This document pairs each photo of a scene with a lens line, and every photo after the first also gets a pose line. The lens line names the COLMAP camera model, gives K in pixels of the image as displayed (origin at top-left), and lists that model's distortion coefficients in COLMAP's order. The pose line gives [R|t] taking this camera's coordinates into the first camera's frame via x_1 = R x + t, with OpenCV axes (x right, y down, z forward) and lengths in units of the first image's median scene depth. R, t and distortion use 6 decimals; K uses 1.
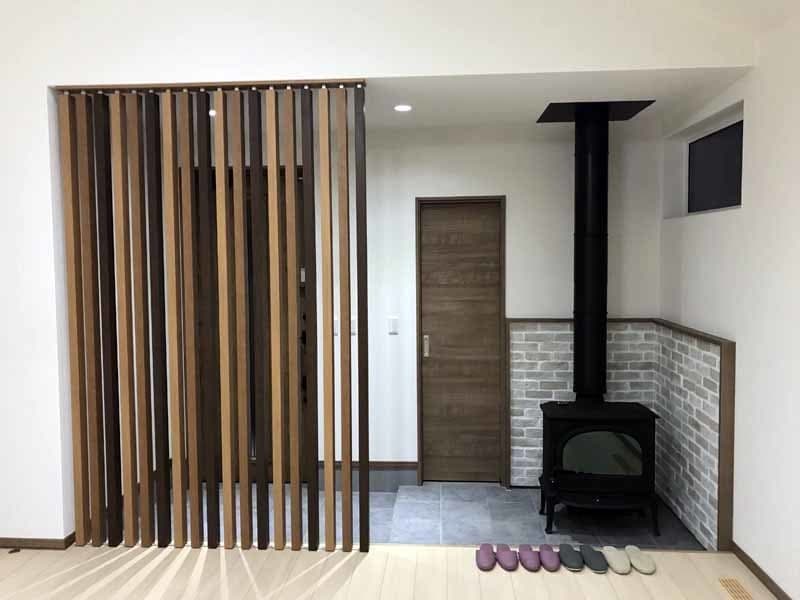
lens RADIAL K [[660.4, 0, 387.1], [0, 660.4, 278.2], [0, 0, 1]] dist [0.012703, 0.004557]
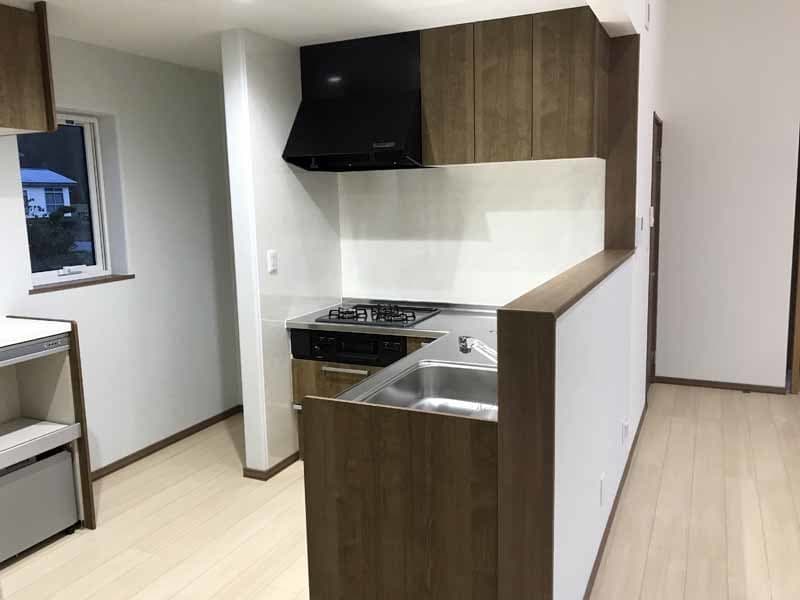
lens RADIAL K [[653.5, 0, 393.8], [0, 653.5, 283.3], [0, 0, 1]] dist [0.087269, -0.166950]
pose [[0.930291, 0.029590, -0.365626, -0.630213], [0.005962, 0.995390, 0.095727, 0.027932], [0.366773, -0.091233, 0.925826, -0.486610]]
